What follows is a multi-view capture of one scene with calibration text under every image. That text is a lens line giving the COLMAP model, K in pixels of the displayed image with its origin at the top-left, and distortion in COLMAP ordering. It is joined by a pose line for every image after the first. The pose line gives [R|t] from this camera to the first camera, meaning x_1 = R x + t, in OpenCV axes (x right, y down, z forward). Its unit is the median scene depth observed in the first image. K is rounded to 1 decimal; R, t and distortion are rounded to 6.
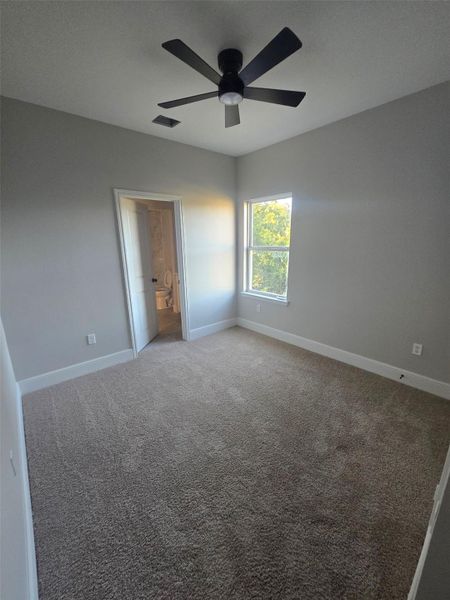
lens RADIAL K [[241.3, 0, 227.2], [0, 241.3, 304.5], [0, 0, 1]] dist [0.010777, 0.000255]
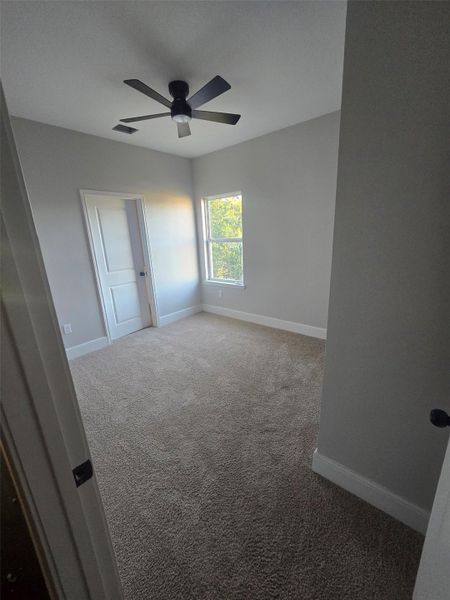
lens RADIAL K [[241.3, 0, 225.5], [0, 241.3, 303.0], [0, 0, 1]] dist [0.010777, 0.000255]
pose [[0.989654, -0.067558, 0.126576, 0.011579], [0.066069, 0.997688, 0.015932, 0.063859], [-0.127360, -0.007405, 0.991829, -0.186541]]
